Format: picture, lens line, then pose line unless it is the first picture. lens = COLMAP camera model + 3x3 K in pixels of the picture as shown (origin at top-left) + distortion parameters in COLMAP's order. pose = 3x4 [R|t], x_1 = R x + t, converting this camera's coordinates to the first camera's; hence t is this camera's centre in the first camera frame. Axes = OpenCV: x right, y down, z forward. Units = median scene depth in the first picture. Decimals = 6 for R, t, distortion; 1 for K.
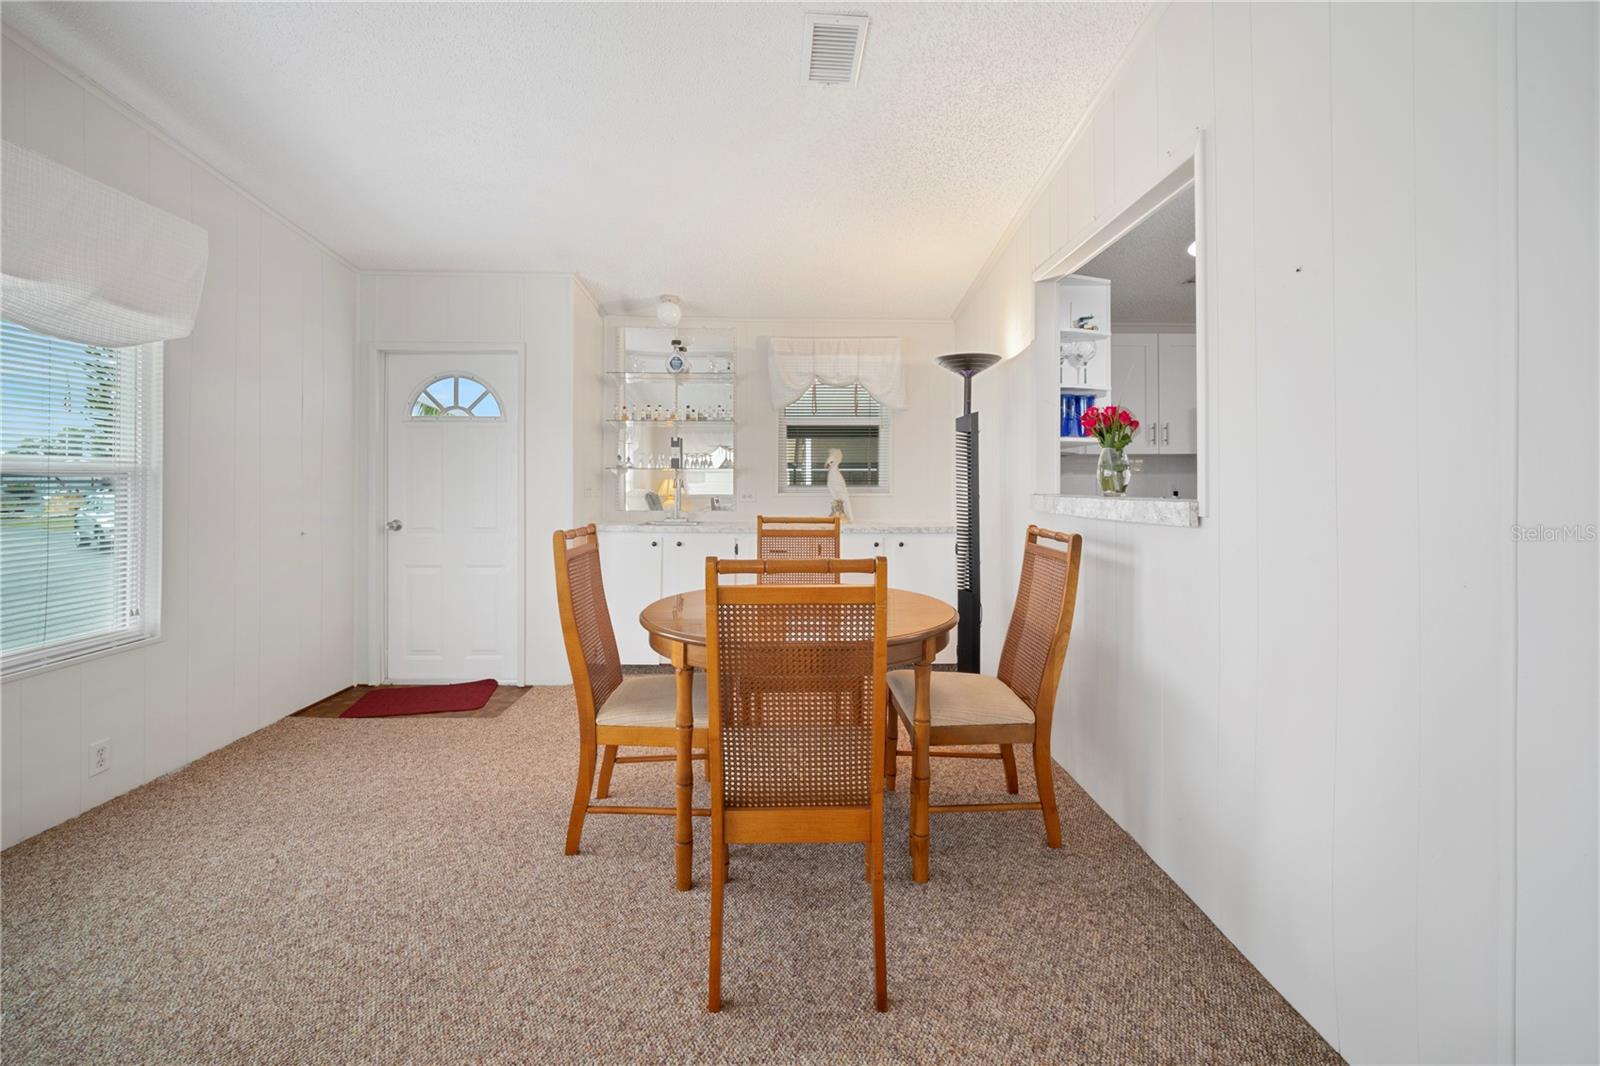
lens RADIAL K [[654.3, 0, 795.5], [0, 654.3, 491.3], [0, 0, 1]] dist [-0.002006, 0.000084]
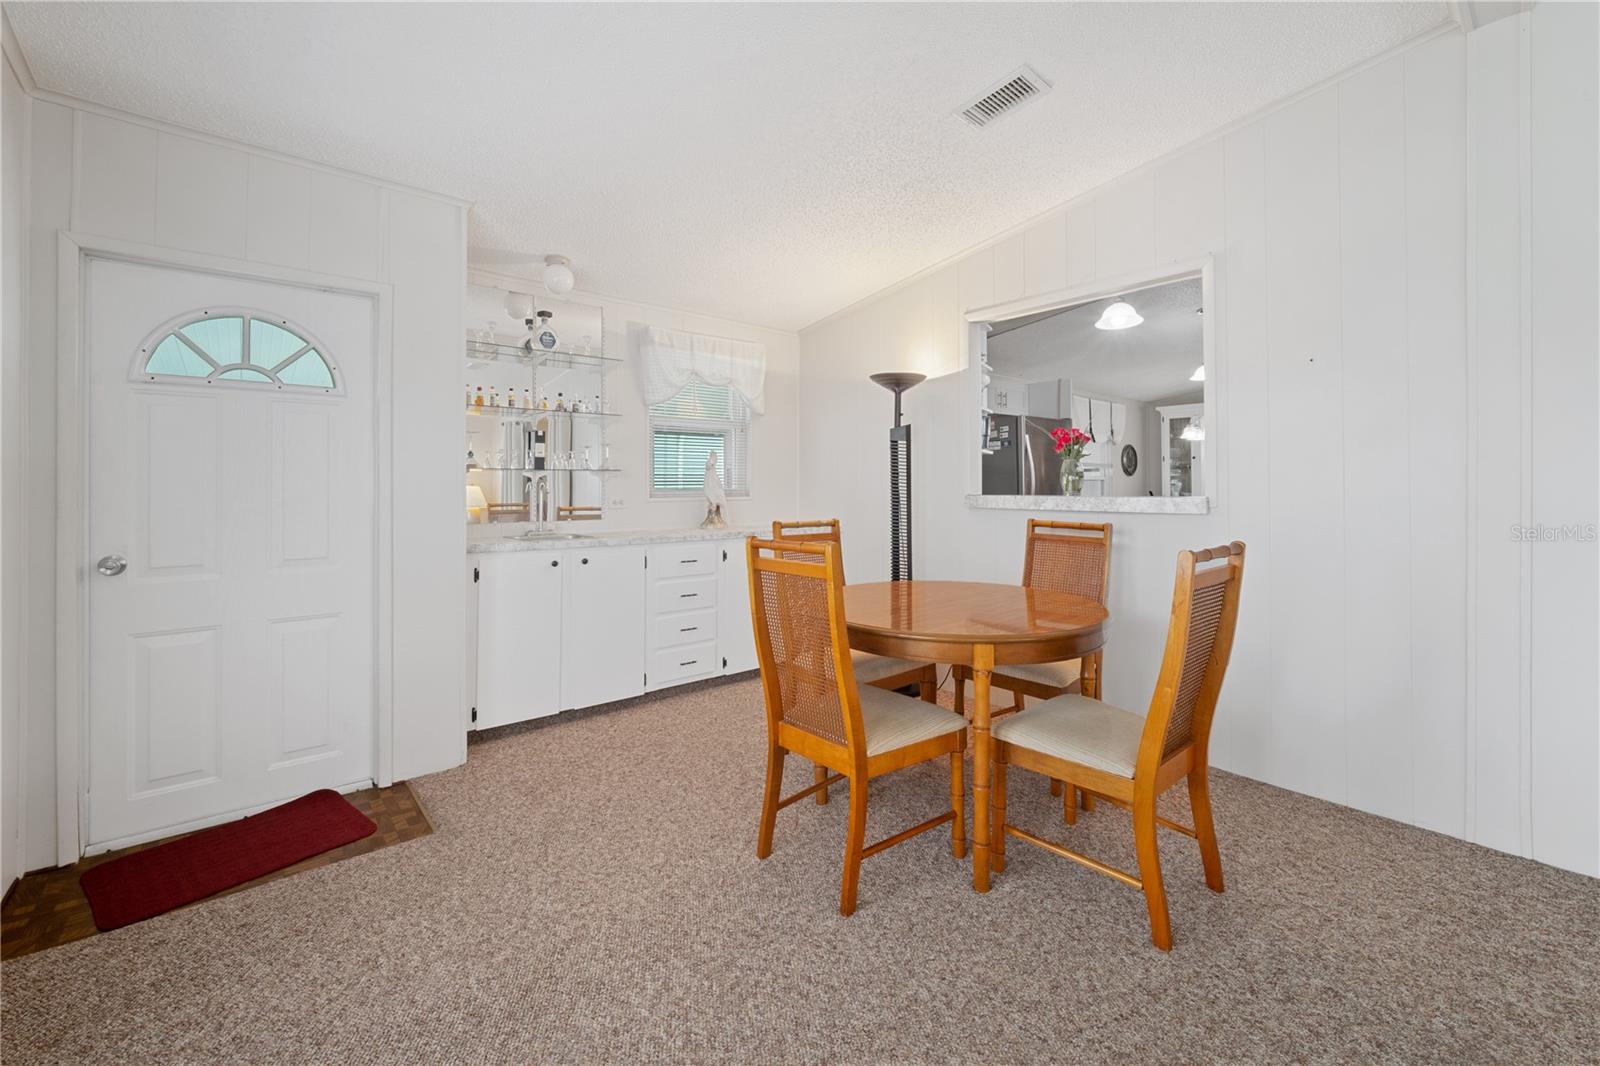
lens RADIAL K [[654.3, 0, 795.5], [0, 654.3, 491.3], [0, 0, 1]] dist [-0.002006, 0.000084]
pose [[0.776017, -0.008616, 0.630653, -0.510884], [0.010497, 0.999945, 0.000745, -0.005687], [-0.630625, 0.006042, 0.776065, 0.197005]]
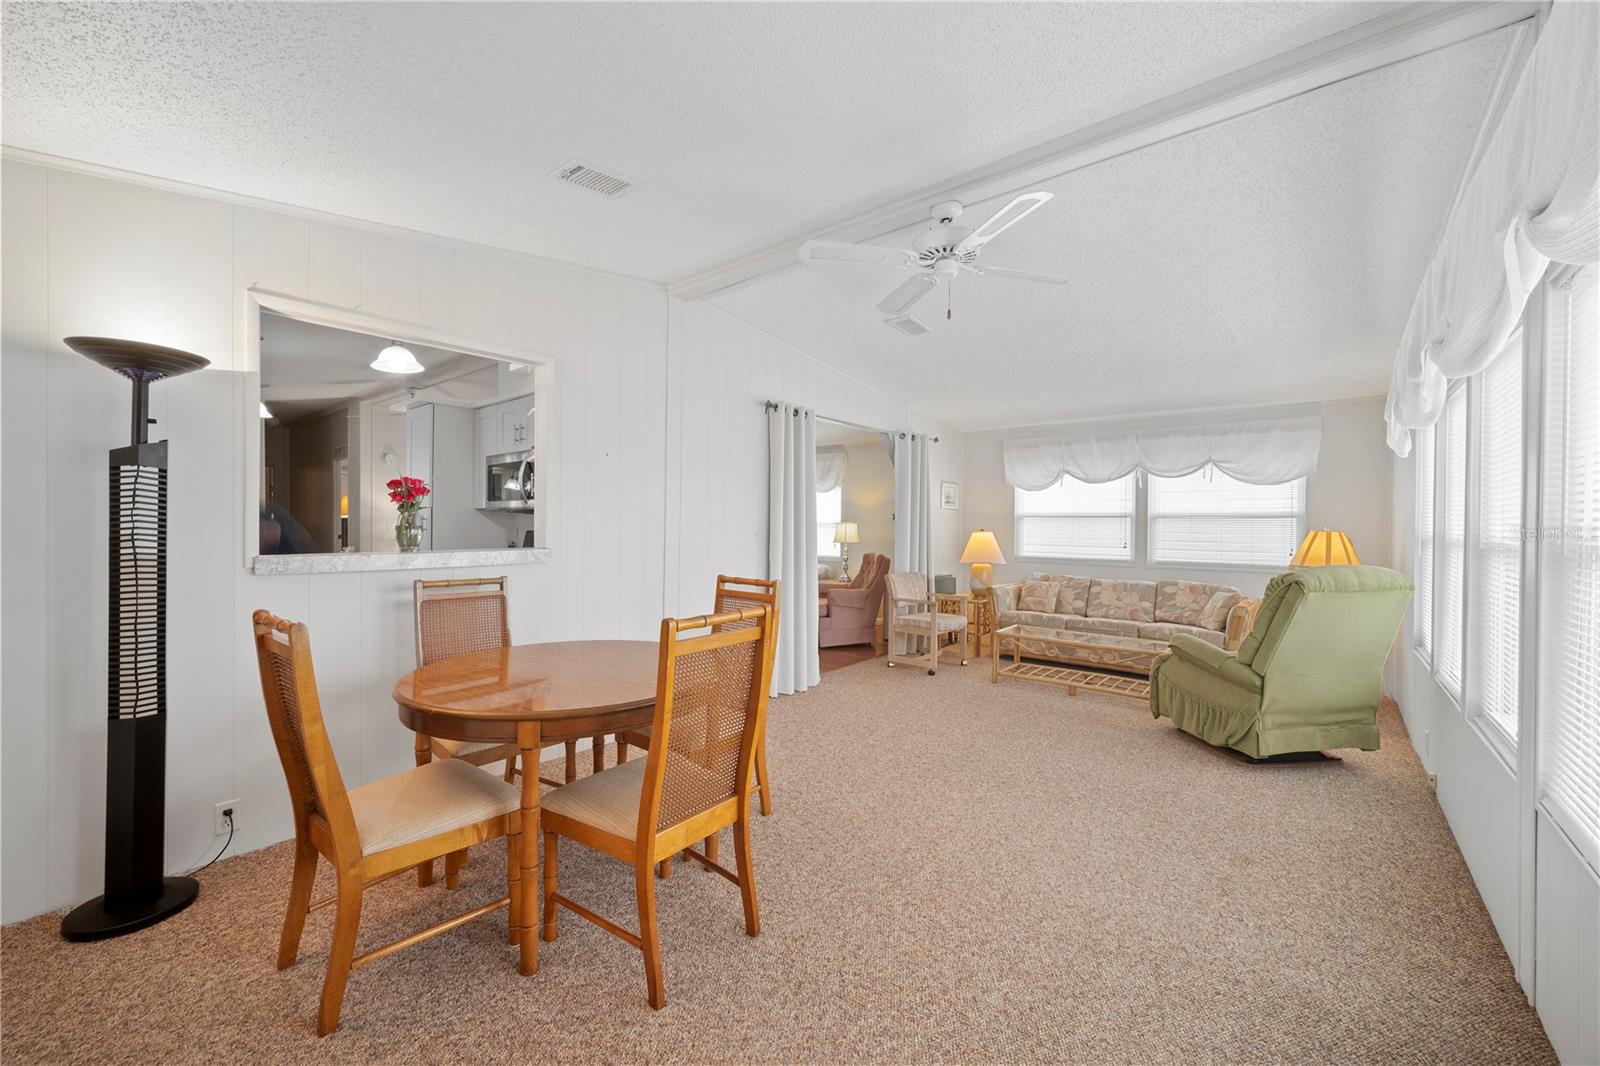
lens RADIAL K [[635.9, 0, 800.0], [0, 635.9, 533.0], [0, 0, 1]] dist [-0.000385, 0.000012]
pose [[-0.763361, -0.009022, 0.645909, -0.543314], [-0.002568, 0.999937, 0.010933, -0.029592], [-0.645967, 0.006687, -0.763336, 0.909927]]
